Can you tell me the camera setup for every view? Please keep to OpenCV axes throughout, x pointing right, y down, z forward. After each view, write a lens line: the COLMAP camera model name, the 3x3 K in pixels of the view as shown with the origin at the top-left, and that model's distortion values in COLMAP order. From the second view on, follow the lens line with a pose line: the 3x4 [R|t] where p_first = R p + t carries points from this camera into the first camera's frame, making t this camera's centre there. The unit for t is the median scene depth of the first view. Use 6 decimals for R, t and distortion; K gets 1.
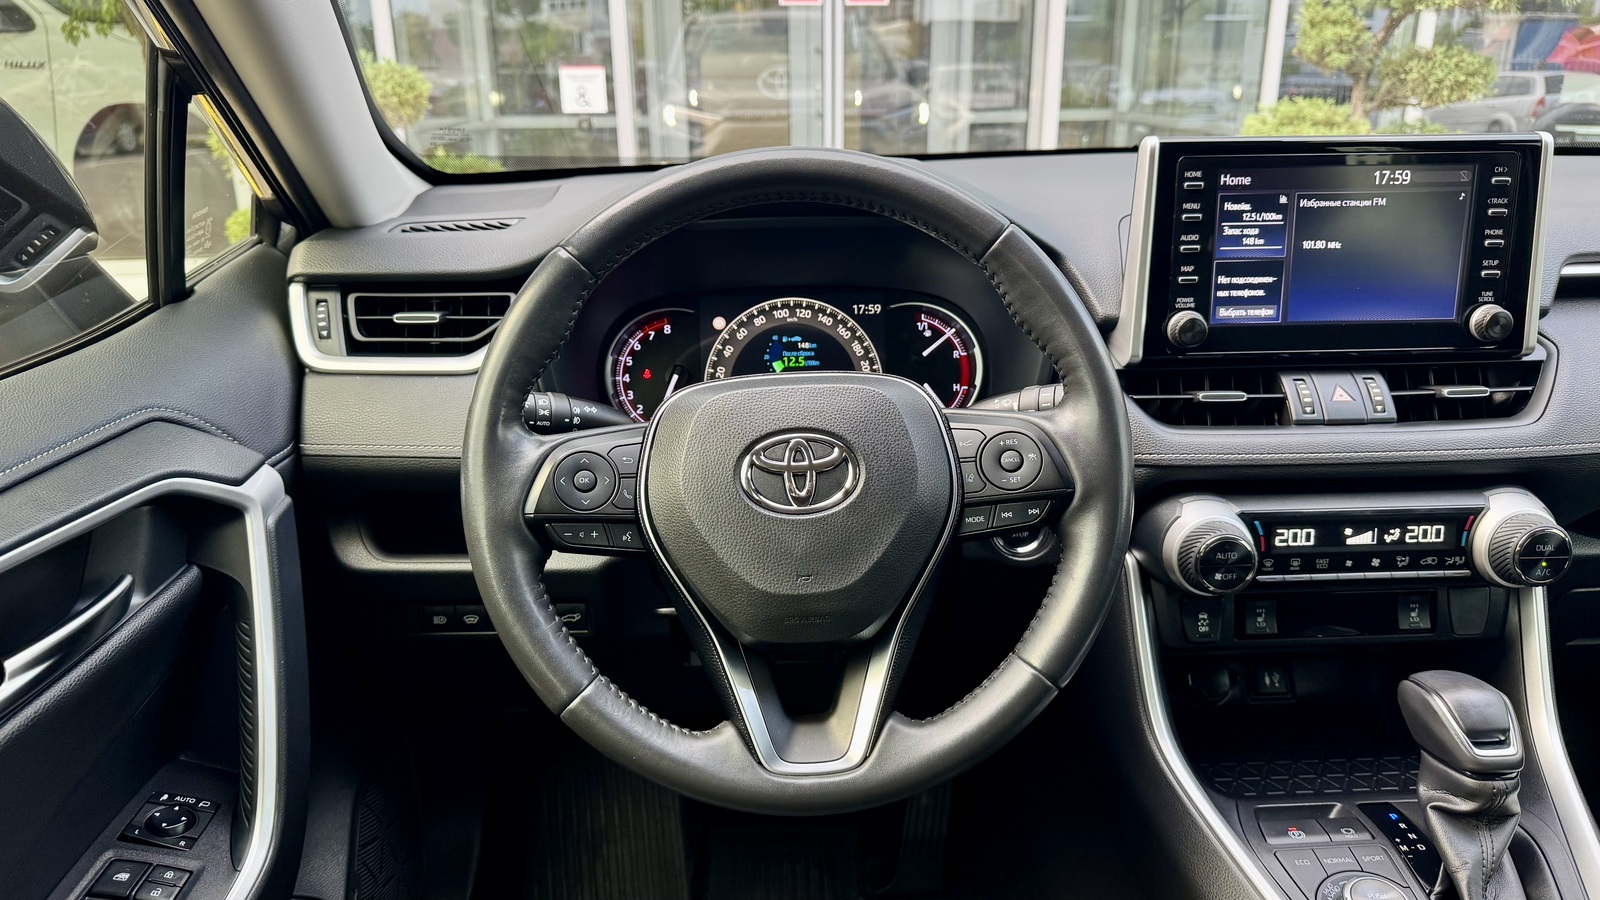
lens RADIAL K [[1134.5, 0, 827.3], [0, 1134.5, 469.3], [0, 0, 1]] dist [0.023204, -0.030724]
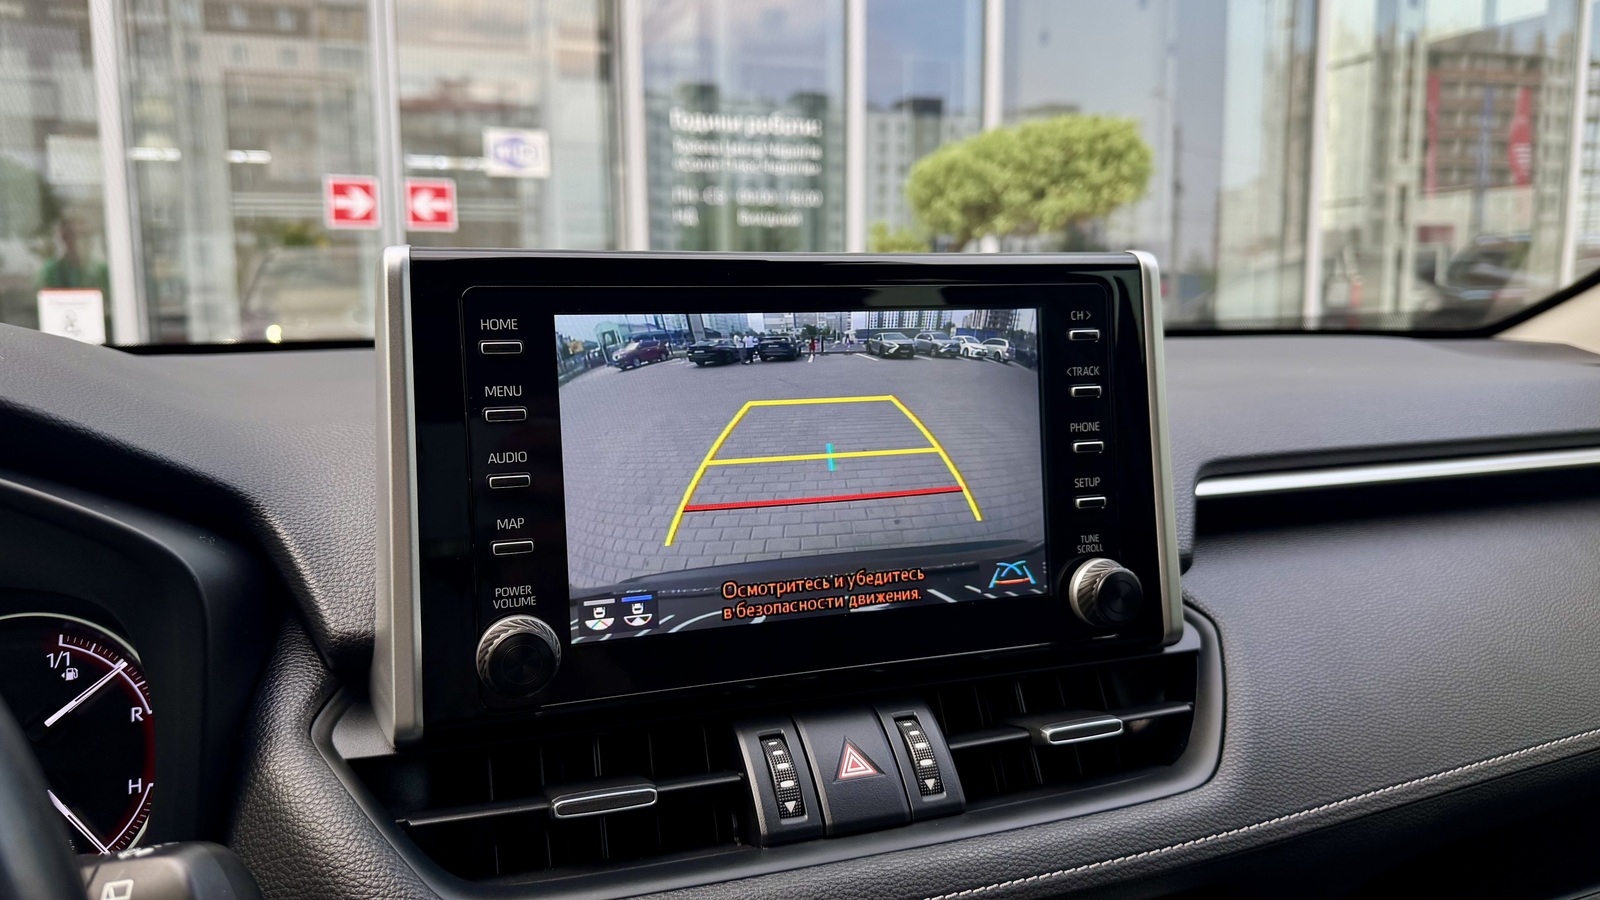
lens RADIAL K [[1134.5, 0, 806.6], [0, 1134.5, 446.3], [0, 0, 1]] dist [0.023204, -0.030724]
pose [[0.957216, -0.035371, 0.287206, 0.283874], [0.097895, 0.973565, -0.206369, -0.094249], [-0.272314, 0.225656, 0.935374, 0.499576]]
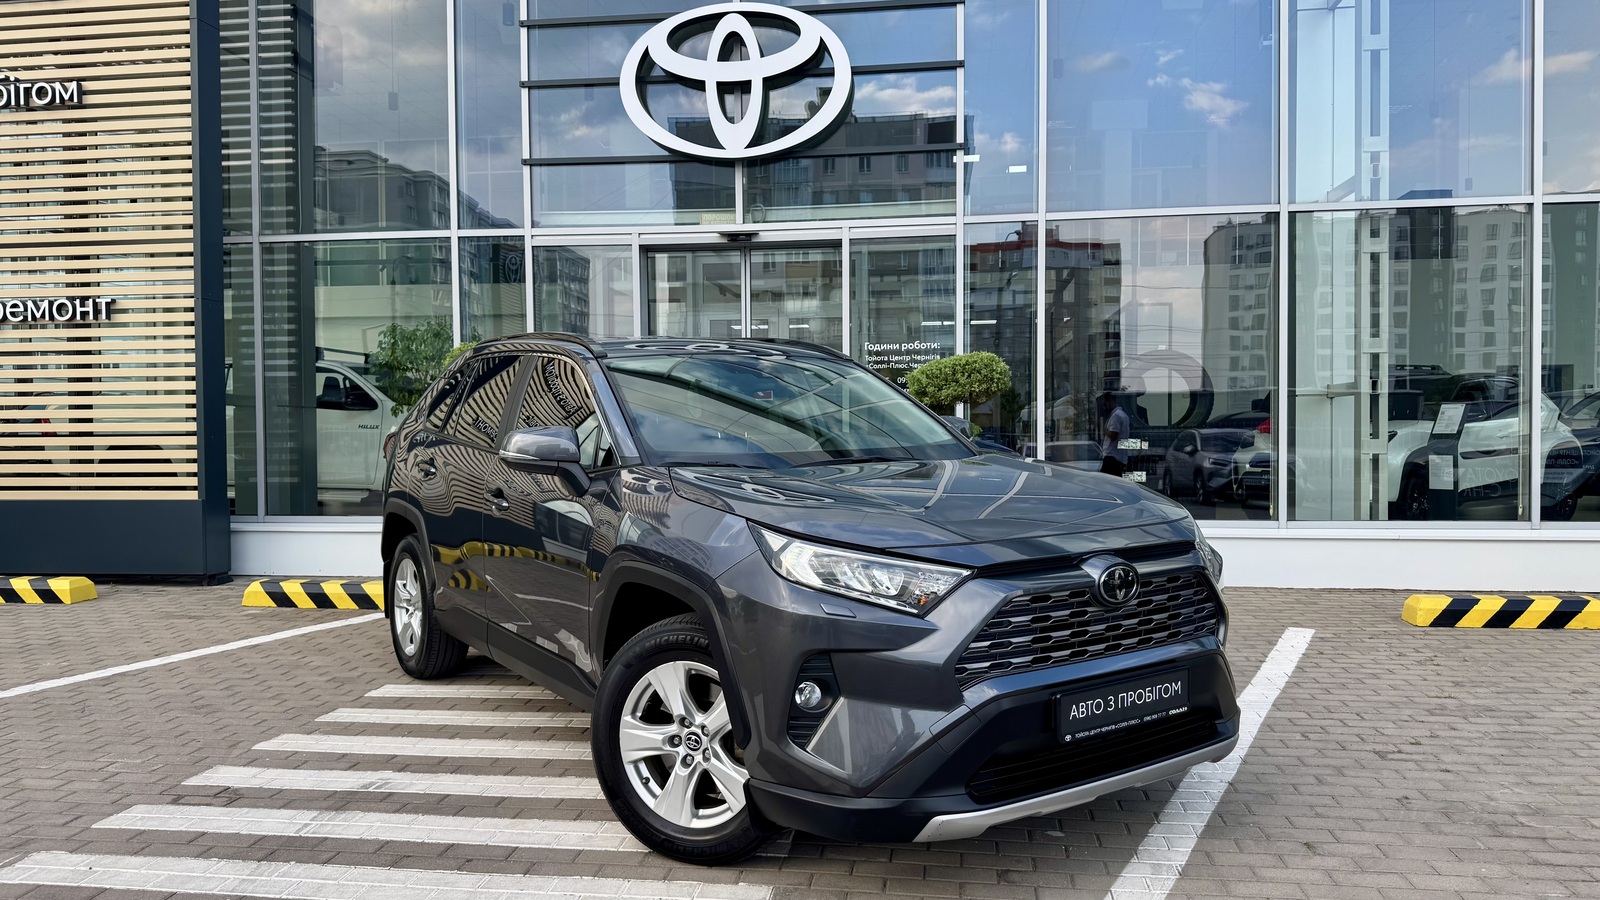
lens RADIAL K [[1134.5, 0, 796.9], [0, 1134.5, 447.7], [0, 0, 1]] dist [0.023204, -0.030724]
pose [[0.977610, 0.008484, -0.210256, 2.793182], [-0.075938, 0.946080, -0.314905, 1.609244], [0.196247, 0.323821, 0.925542, -4.370997]]
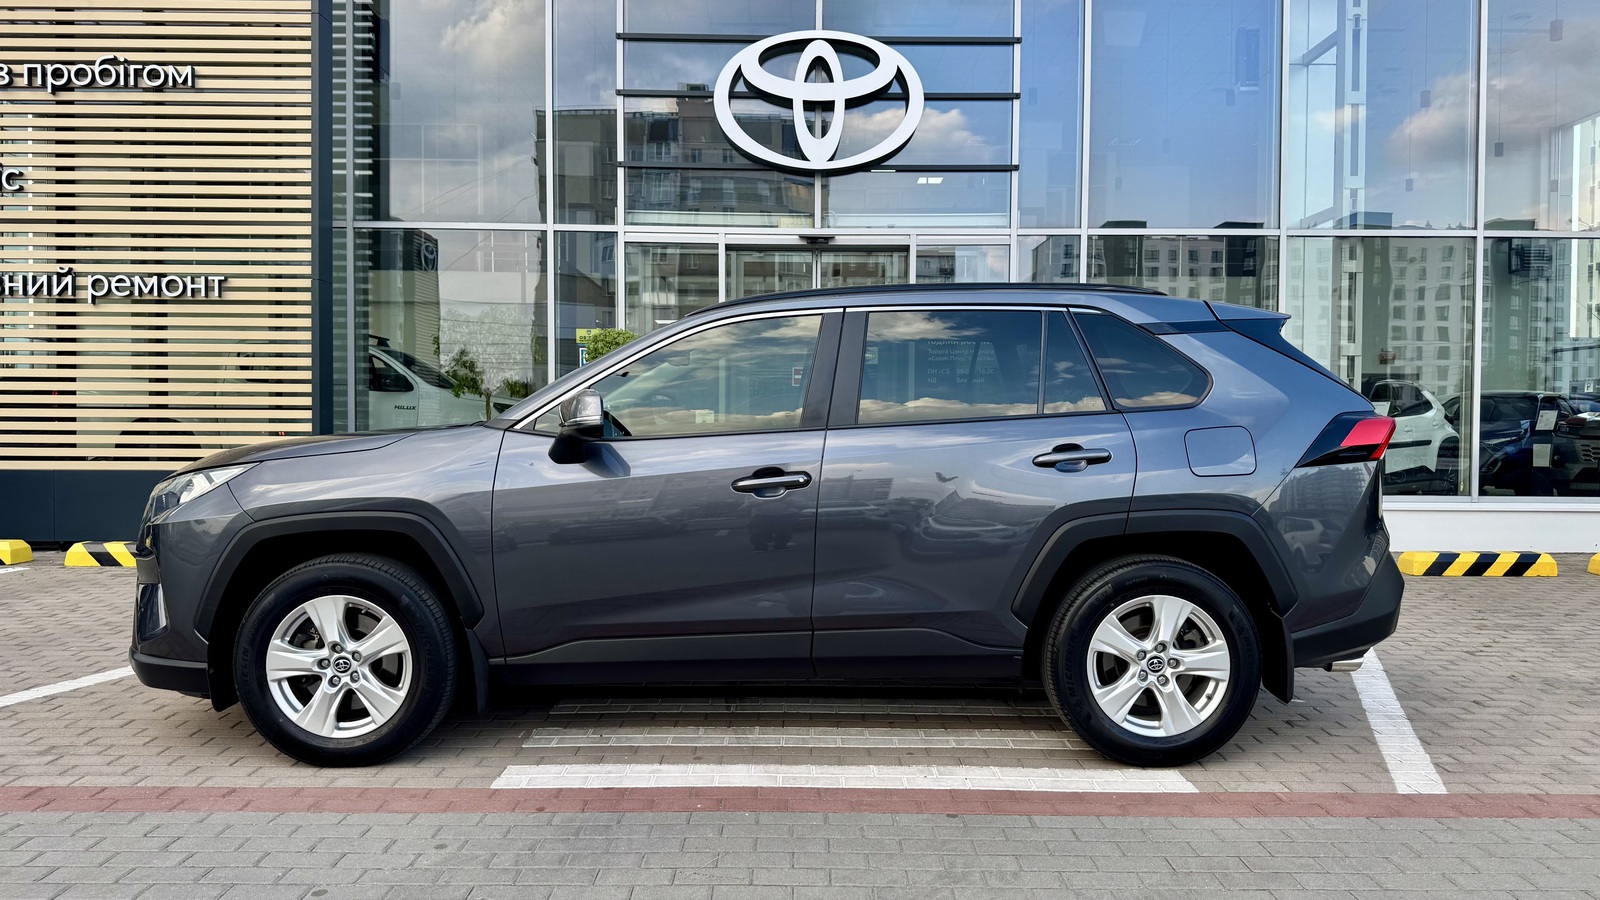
lens RADIAL K [[1134.5, 0, 793.1], [0, 1134.5, 453.1], [0, 0, 1]] dist [0.023204, -0.030724]
pose [[0.997254, 0.020140, -0.071261, 0.682695], [-0.041874, 0.947048, -0.318350, 2.319960], [0.061076, 0.320460, 0.945291, -5.764926]]
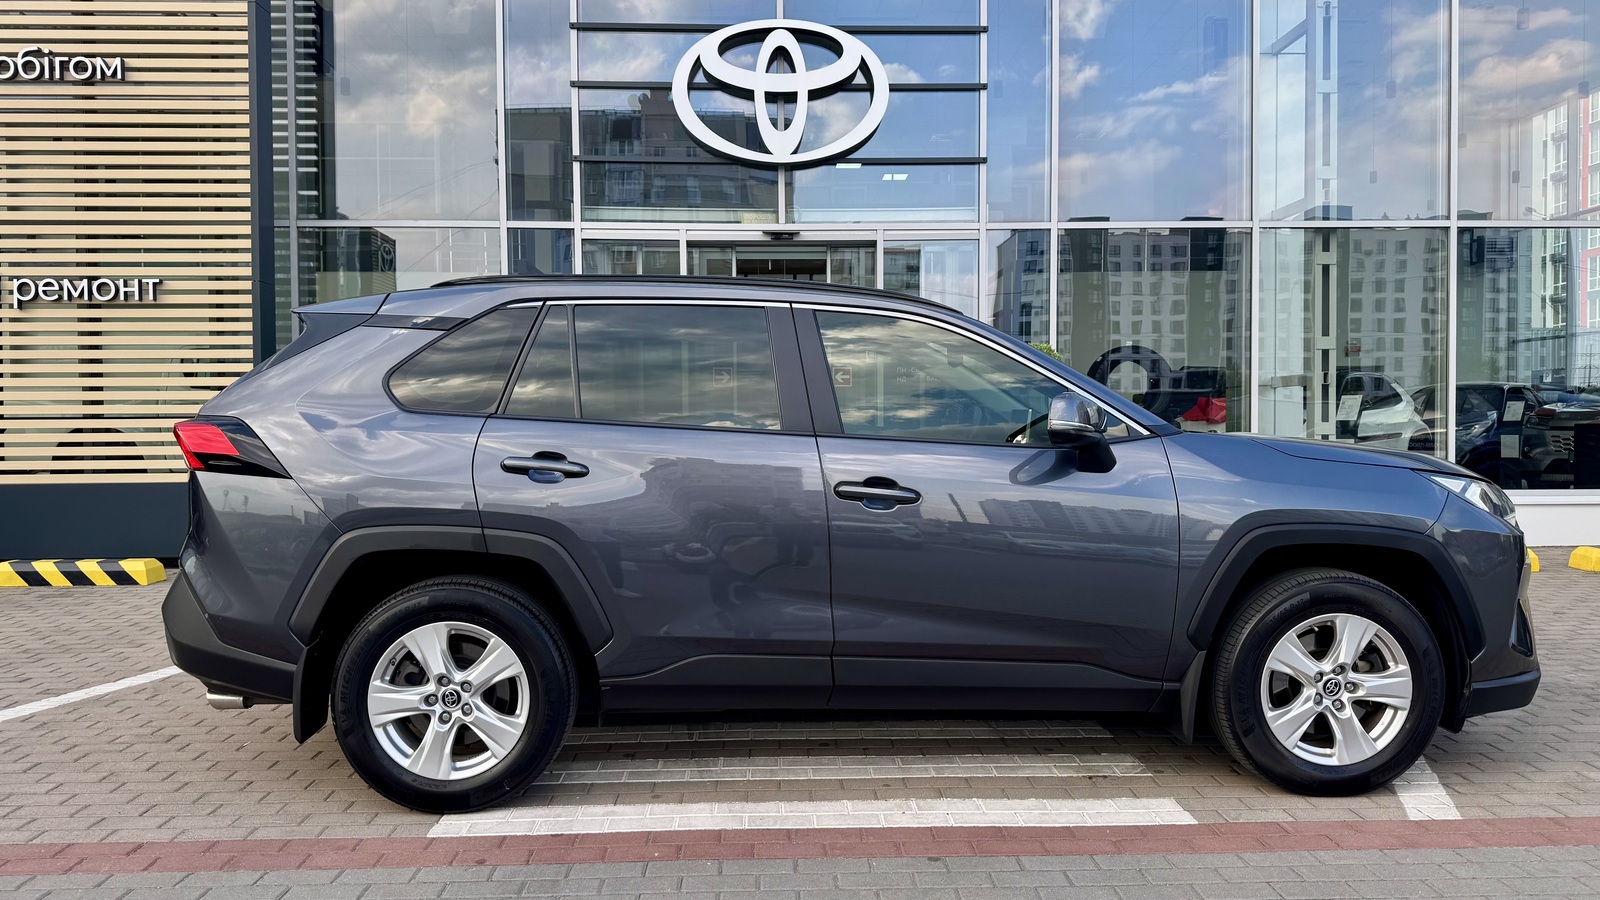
lens RADIAL K [[1134.5, 0, 793.5], [0, 1134.5, 451.1], [0, 0, 1]] dist [0.023204, -0.030724]
pose [[0.999045, 0.006761, -0.043178, 0.679120], [-0.020215, 0.947413, -0.319375, 2.164380], [0.038748, 0.319942, 0.946644, -5.439089]]
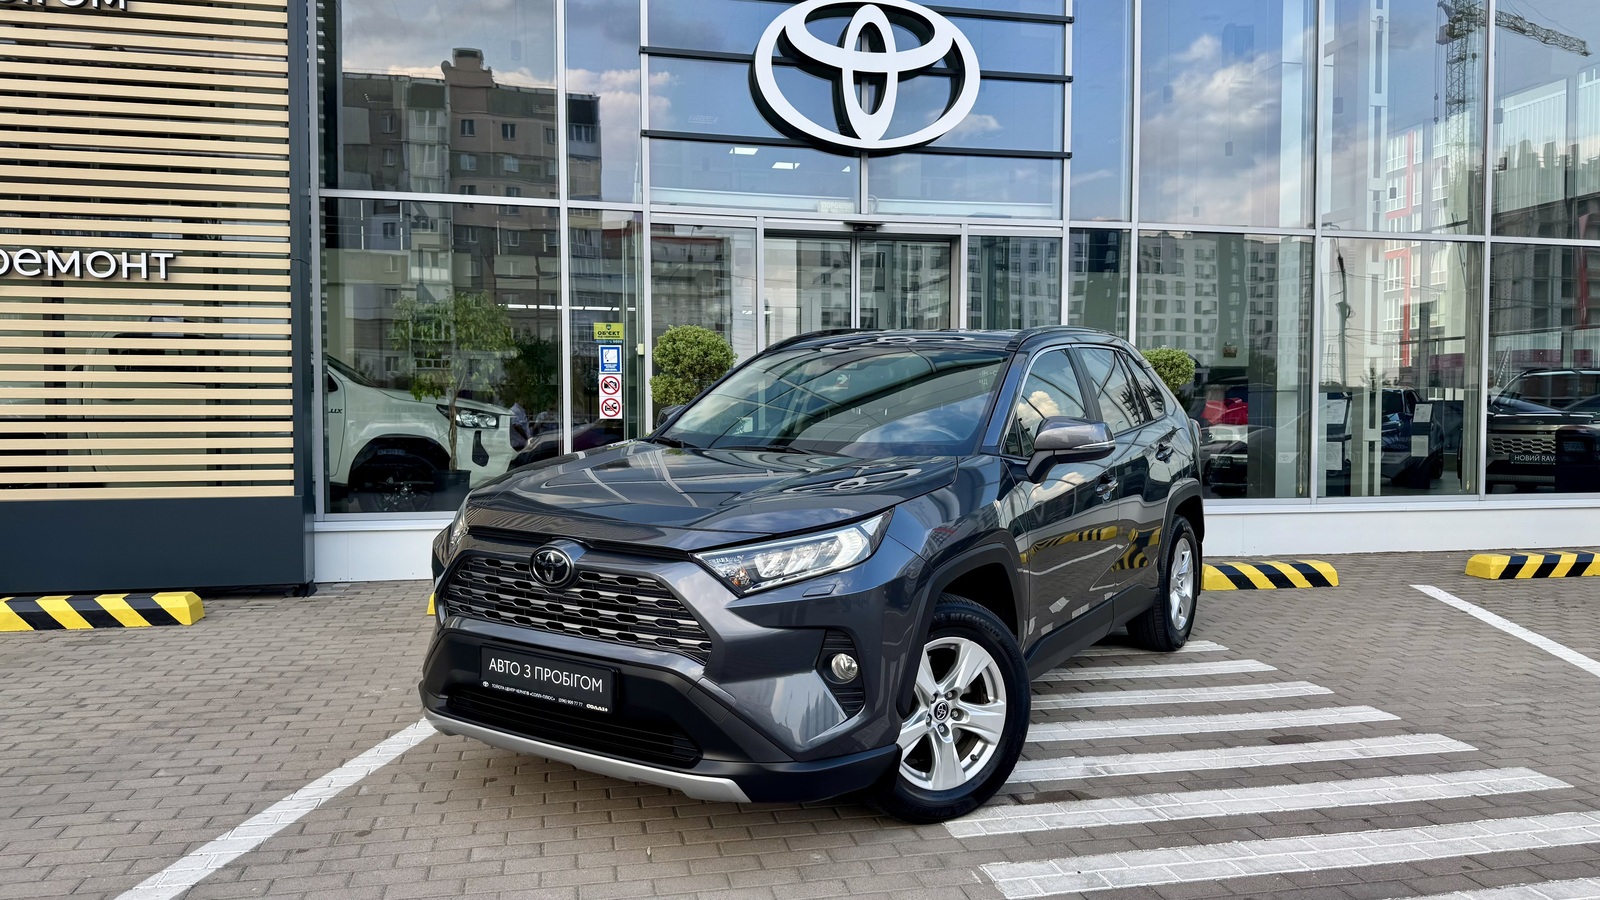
lens RADIAL K [[1134.5, 0, 791.7], [0, 1134.5, 453.5], [0, 0, 1]] dist [0.023204, -0.030724]
pose [[0.990469, 0.007469, 0.137534, -2.045142], [0.035315, 0.951379, -0.305993, 1.734388], [-0.133132, 0.307933, 0.942047, -4.640097]]
